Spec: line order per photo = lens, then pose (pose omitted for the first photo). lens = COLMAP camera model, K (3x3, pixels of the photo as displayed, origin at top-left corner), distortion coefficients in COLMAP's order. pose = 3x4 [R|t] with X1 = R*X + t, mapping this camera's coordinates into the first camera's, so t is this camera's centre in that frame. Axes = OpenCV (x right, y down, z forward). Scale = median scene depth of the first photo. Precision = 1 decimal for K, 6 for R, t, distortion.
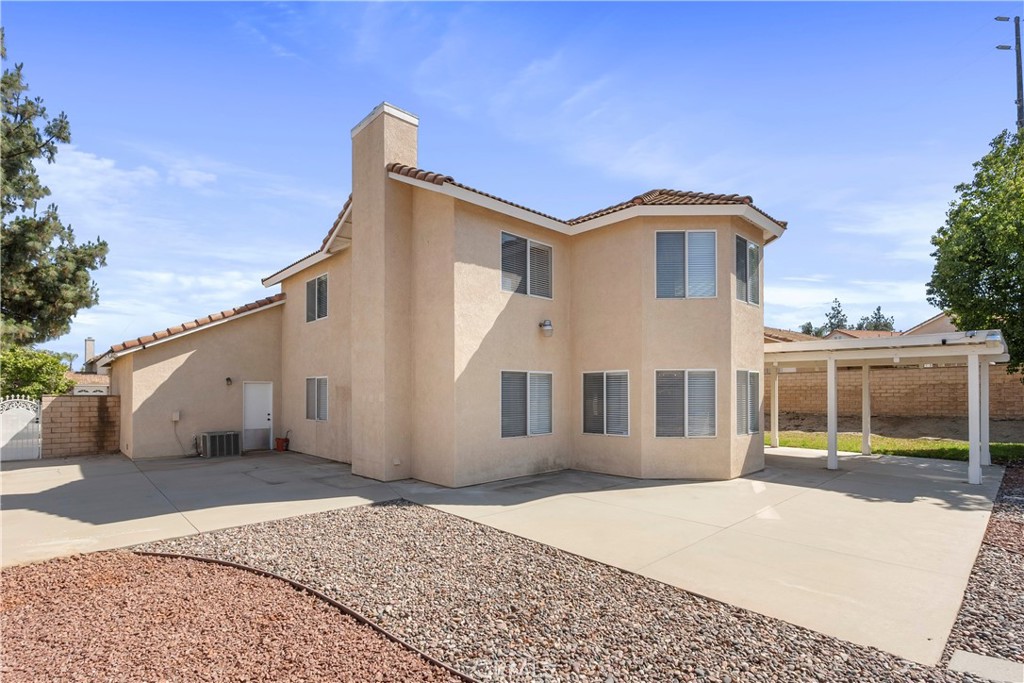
lens RADIAL K [[492.5, 0, 512.9], [0, 492.5, 387.5], [0, 0, 1]] dist [-0.002231, -0.000411]
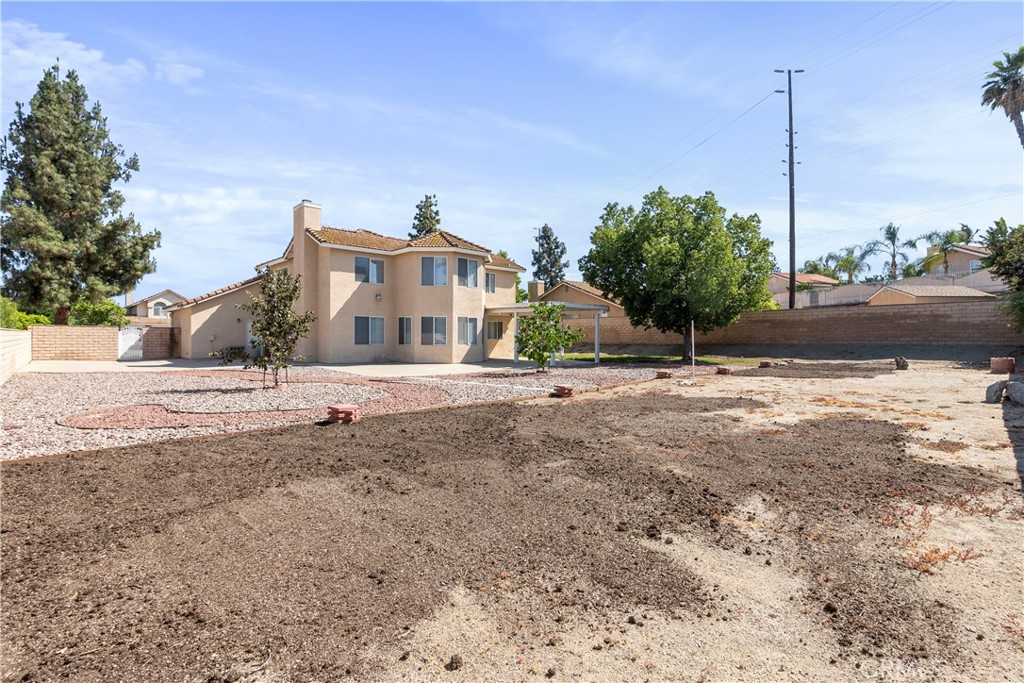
lens RADIAL K [[471.9, 0, 513.6], [0, 471.9, 334.9], [0, 0, 1]] dist [-0.002361, -0.001029]
pose [[0.999980, 0.005190, 0.003666, 0.486682], [-0.005226, 0.999938, 0.009843, 0.020432], [-0.003615, -0.009862, 0.999945, -0.839473]]
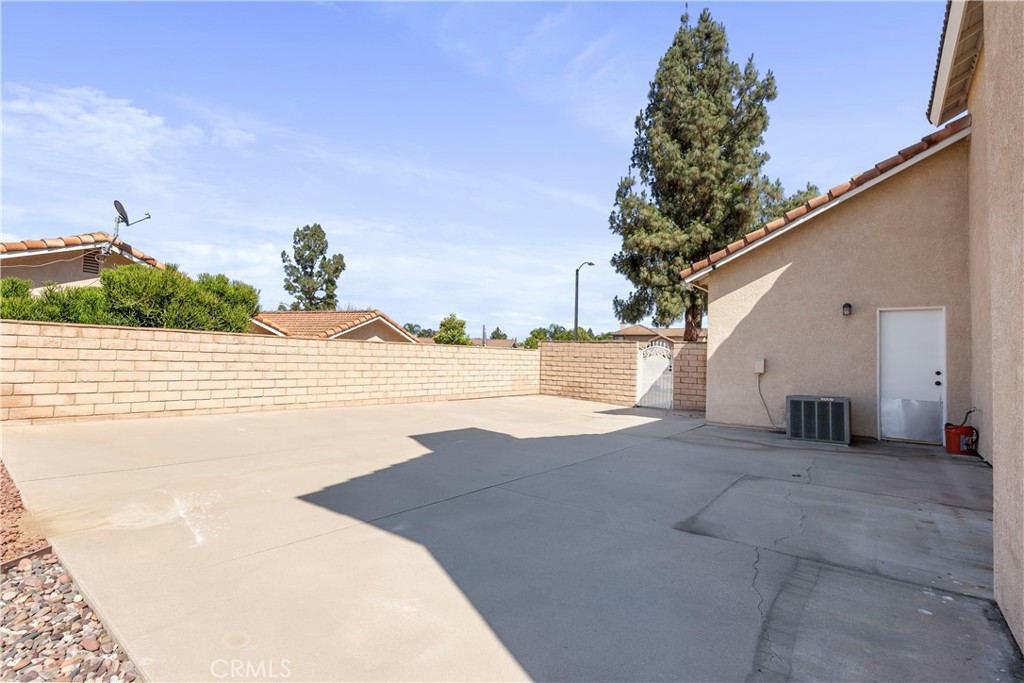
lens RADIAL K [[471.9, 0, 513.6], [0, 471.9, 334.9], [0, 0, 1]] dist [-0.002361, -0.001029]
pose [[0.146109, -0.043032, -0.988332, -0.100582], [-0.014952, 0.998843, -0.045700, 0.046703], [0.989156, 0.021455, 0.145296, 0.542080]]
